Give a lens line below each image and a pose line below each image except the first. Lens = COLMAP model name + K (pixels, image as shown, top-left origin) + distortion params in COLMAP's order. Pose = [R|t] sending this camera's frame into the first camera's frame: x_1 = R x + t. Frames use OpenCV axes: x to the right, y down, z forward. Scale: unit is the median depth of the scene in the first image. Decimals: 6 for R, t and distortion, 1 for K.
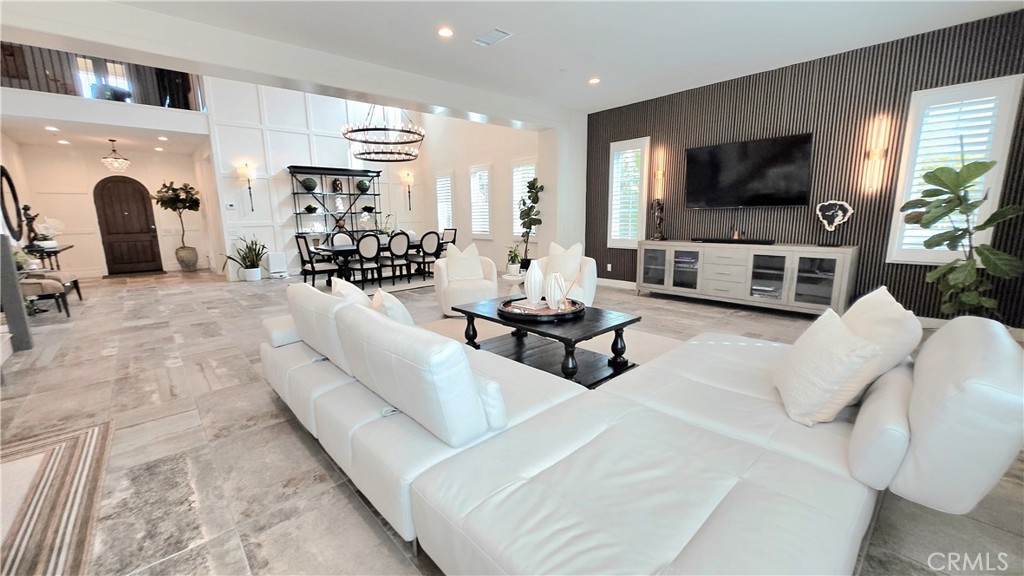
lens RADIAL K [[405.5, 0, 512.0], [0, 405.5, 288.0], [0, 0, 1]] dist [-0.000058, -0.000085]
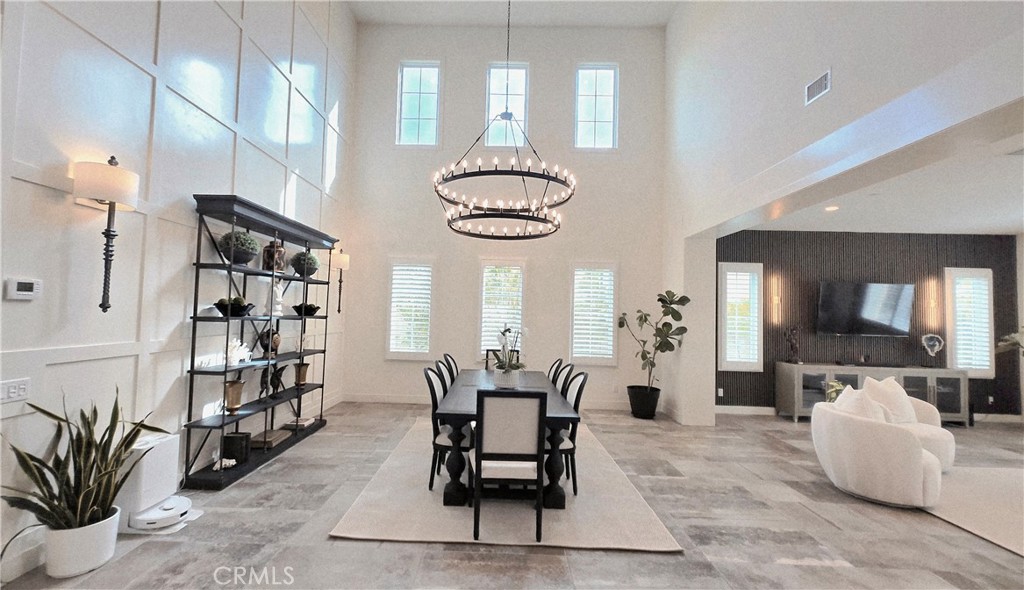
lens RADIAL K [[434.8, 0, 512.0], [0, 434.8, 295.0], [0, 0, 1]] dist [0.002313, 0.000228]
pose [[0.670170, 0.069431, 0.738953, -0.919717], [0.092617, 0.980010, -0.176077, -0.157353], [-0.736406, 0.186441, 0.650343, 0.769274]]
